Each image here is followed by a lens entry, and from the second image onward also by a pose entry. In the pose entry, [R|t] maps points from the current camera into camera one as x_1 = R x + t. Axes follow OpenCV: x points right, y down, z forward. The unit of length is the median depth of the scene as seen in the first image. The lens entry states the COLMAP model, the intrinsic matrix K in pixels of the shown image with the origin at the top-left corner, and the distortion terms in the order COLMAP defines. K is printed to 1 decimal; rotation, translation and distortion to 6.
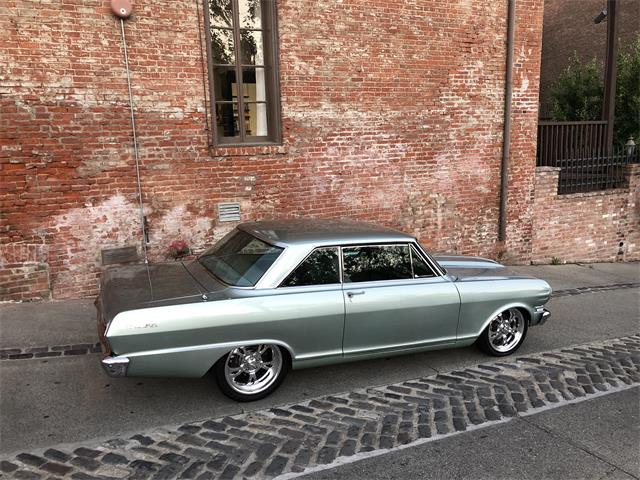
lens RADIAL K [[518.0, 0, 324.4], [0, 518.0, 237.7], [0, 0, 1]] dist [0.032608, -0.027076]
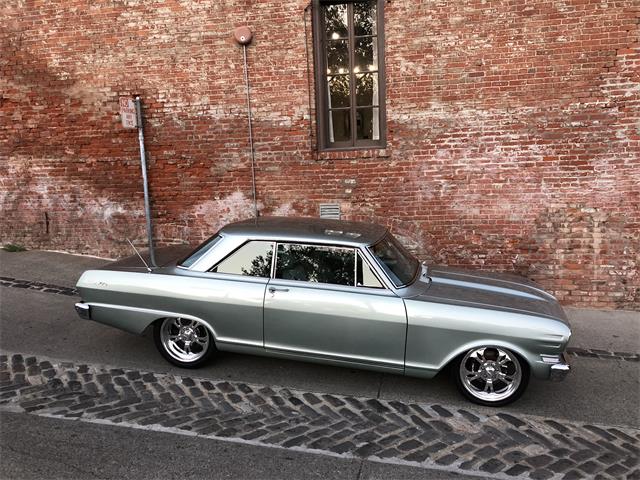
lens RADIAL K [[518.0, 0, 324.4], [0, 518.0, 237.7], [0, 0, 1]] dist [0.032608, -0.027076]
pose [[0.793088, 0.088529, -0.602639, 0.474224], [-0.103429, 0.994587, 0.009992, -0.007601], [0.600262, 0.054406, 0.797951, 0.162277]]
